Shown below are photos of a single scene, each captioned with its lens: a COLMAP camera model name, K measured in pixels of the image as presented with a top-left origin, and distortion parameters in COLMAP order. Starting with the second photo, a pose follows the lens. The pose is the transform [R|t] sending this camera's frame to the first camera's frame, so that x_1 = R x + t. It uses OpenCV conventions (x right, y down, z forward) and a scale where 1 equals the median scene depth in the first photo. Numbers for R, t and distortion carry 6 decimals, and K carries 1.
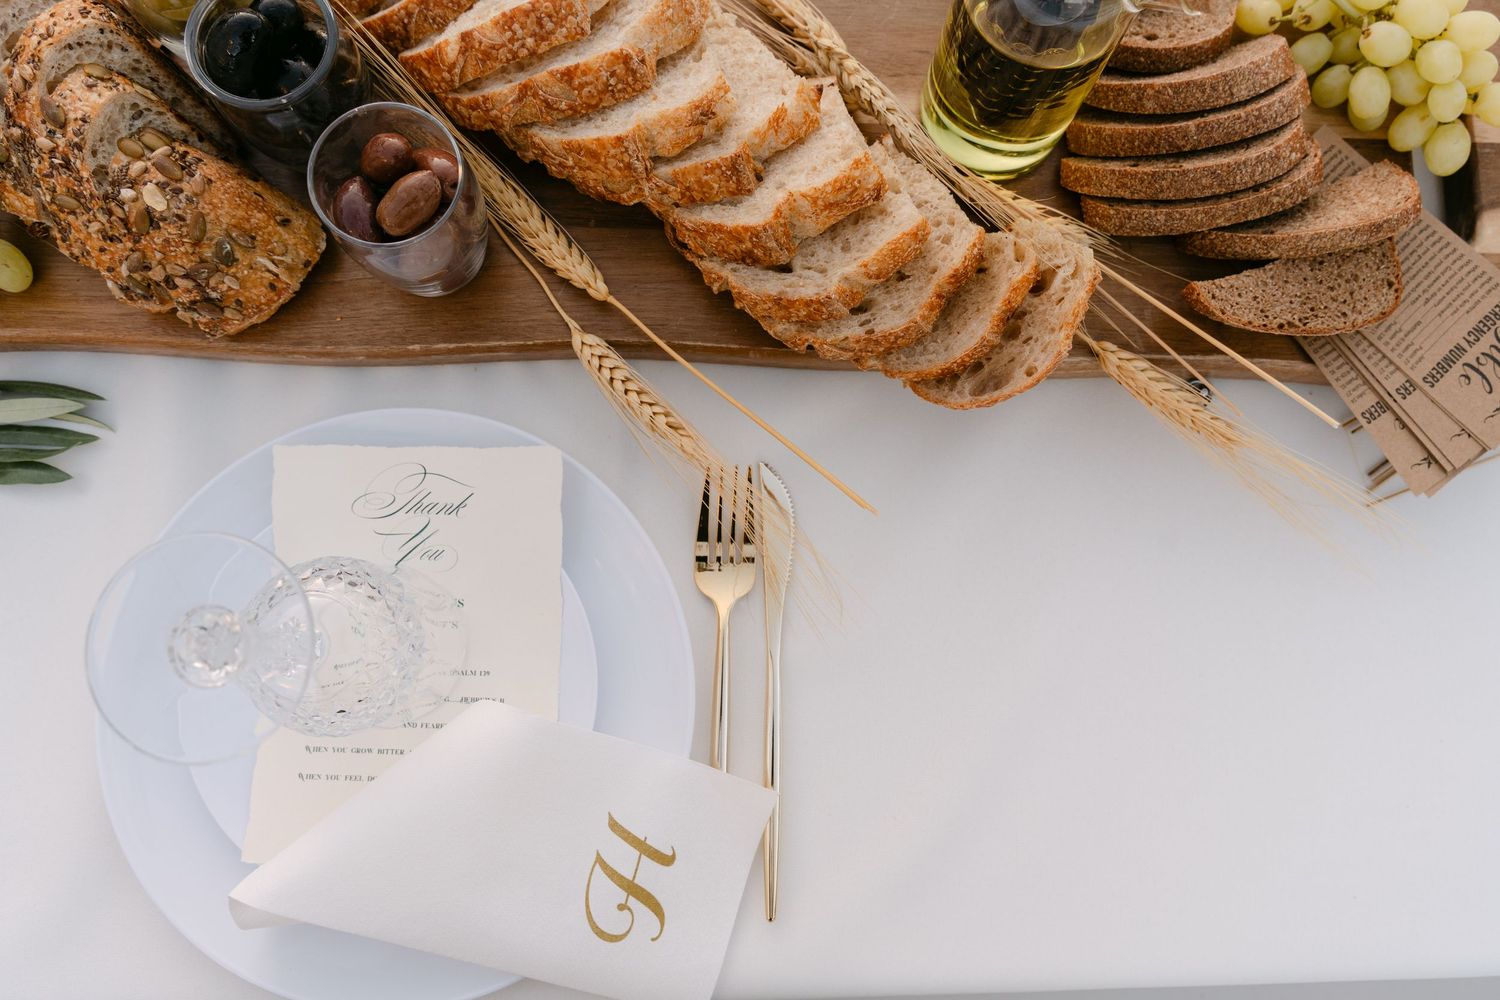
lens RADIAL K [[1217.7, 0, 752.5], [0, 1217.7, 494.0], [0, 0, 1]] dist [-0.026642, 0.009512]
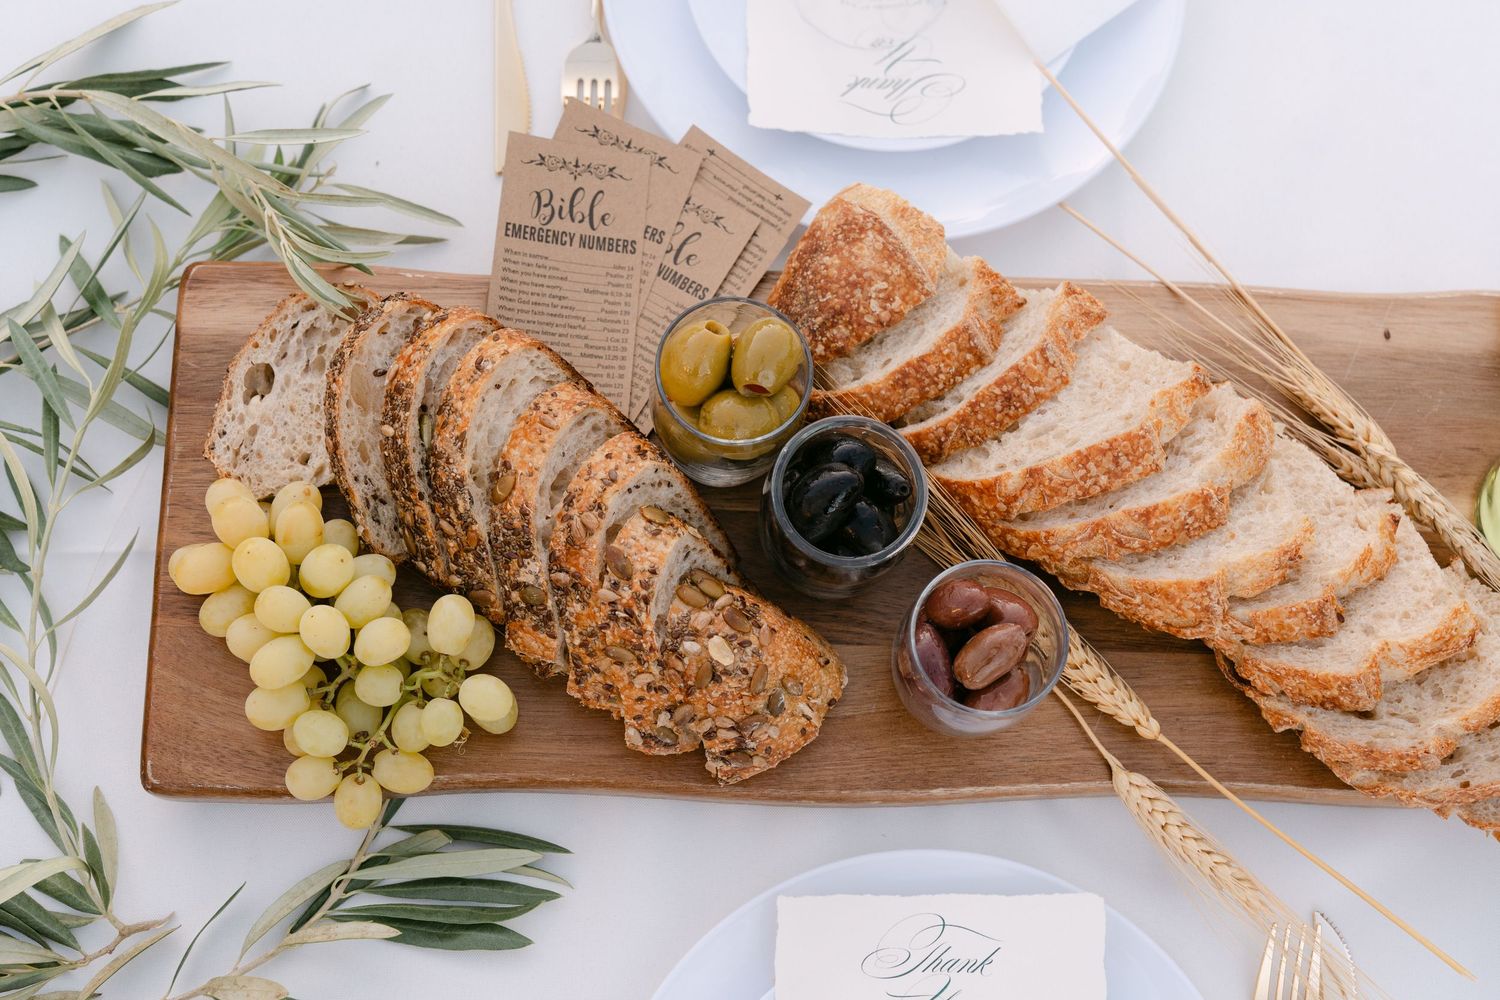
lens RADIAL K [[2420.7, 0, 749.3], [0, 2420.7, 503.6], [0, 0, 1]] dist [0.025059, 0.000000]
pose [[0.998018, -0.001711, 0.062914, -0.567525], [0.008032, 0.994919, -0.100353, -0.164180], [-0.062422, 0.100659, 0.992961, -0.839288]]
